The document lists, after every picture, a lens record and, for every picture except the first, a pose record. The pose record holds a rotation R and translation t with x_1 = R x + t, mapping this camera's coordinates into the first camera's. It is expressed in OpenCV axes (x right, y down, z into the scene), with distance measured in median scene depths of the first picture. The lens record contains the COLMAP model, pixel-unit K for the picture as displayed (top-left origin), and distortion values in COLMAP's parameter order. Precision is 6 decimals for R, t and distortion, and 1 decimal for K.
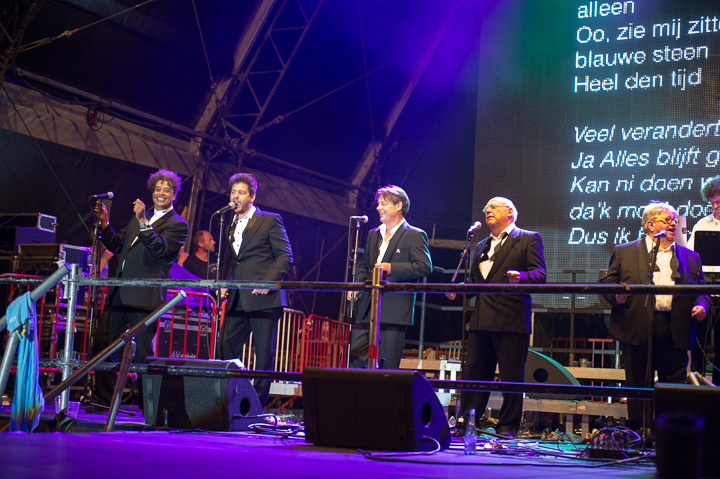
lens RADIAL K [[1403.4, 0, 360.9], [0, 1403.4, 233.9], [0, 0, 1]] dist [0.128703, 0.000000]
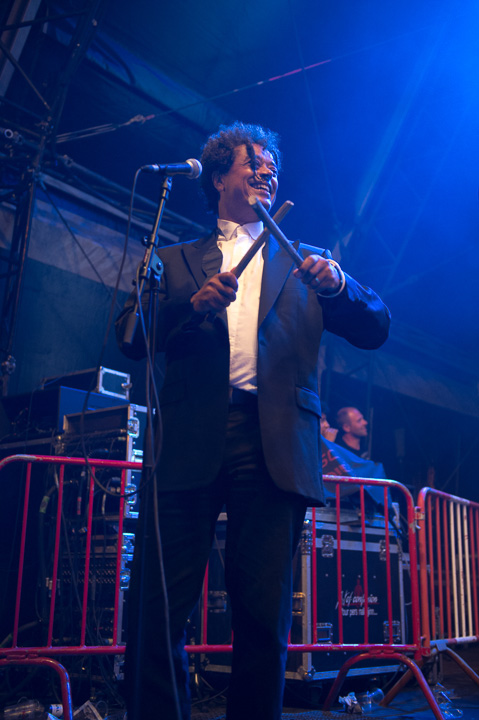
lens RADIAL K [[902.2, 0, 237.1], [0, 902.2, 356.3], [0, 0, 1]] dist [0.011728, 0.000000]
pose [[0.984961, -0.086764, -0.149413, -0.111412], [0.066075, 0.988190, -0.138257, 0.038230], [0.159645, 0.126305, 0.979061, 0.629343]]
